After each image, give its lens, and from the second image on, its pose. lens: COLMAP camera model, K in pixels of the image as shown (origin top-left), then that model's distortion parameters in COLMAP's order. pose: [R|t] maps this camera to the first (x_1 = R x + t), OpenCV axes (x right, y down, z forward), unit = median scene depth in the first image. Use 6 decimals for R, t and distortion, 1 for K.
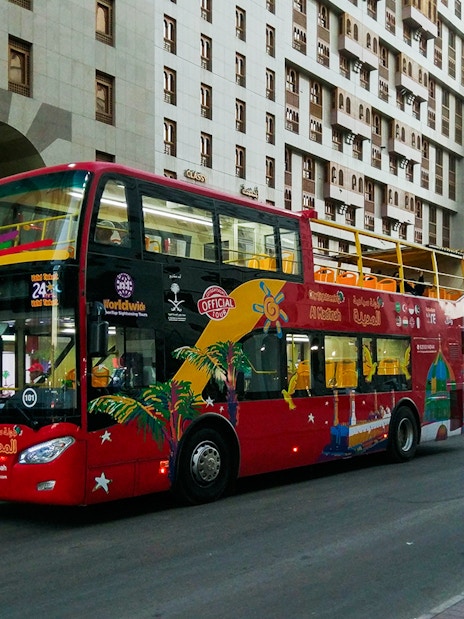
lens RADIAL K [[729.7, 0, 233.7], [0, 729.7, 355.1], [0, 0, 1]] dist [0.097133, -0.208956]
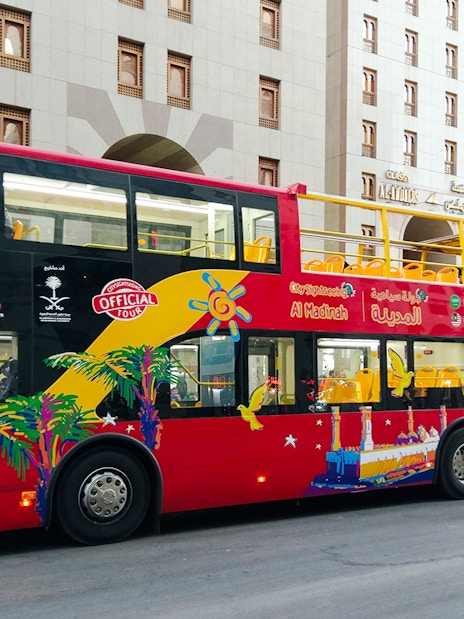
lens RADIAL K [[729.7, 0, 233.7], [0, 729.7, 355.1], [0, 0, 1]] dist [0.097133, -0.208956]
pose [[0.951967, -0.008625, -0.306079, 0.278292], [0.004639, 0.999895, -0.013747, 0.002552], [0.306165, 0.011667, 0.951907, 0.204331]]
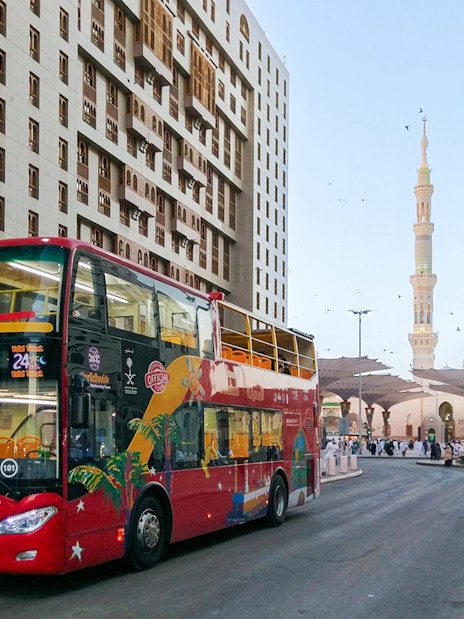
lens RADIAL K [[728.7, 0, 231.0], [0, 728.7, 394.6], [0, 0, 1]] dist [0.021743, 0.036482]
pose [[0.955006, 0.024368, 0.295584, -0.187501], [-0.011856, 0.998959, -0.044049, -0.001036], [-0.296349, 0.038563, 0.954301, -0.027671]]
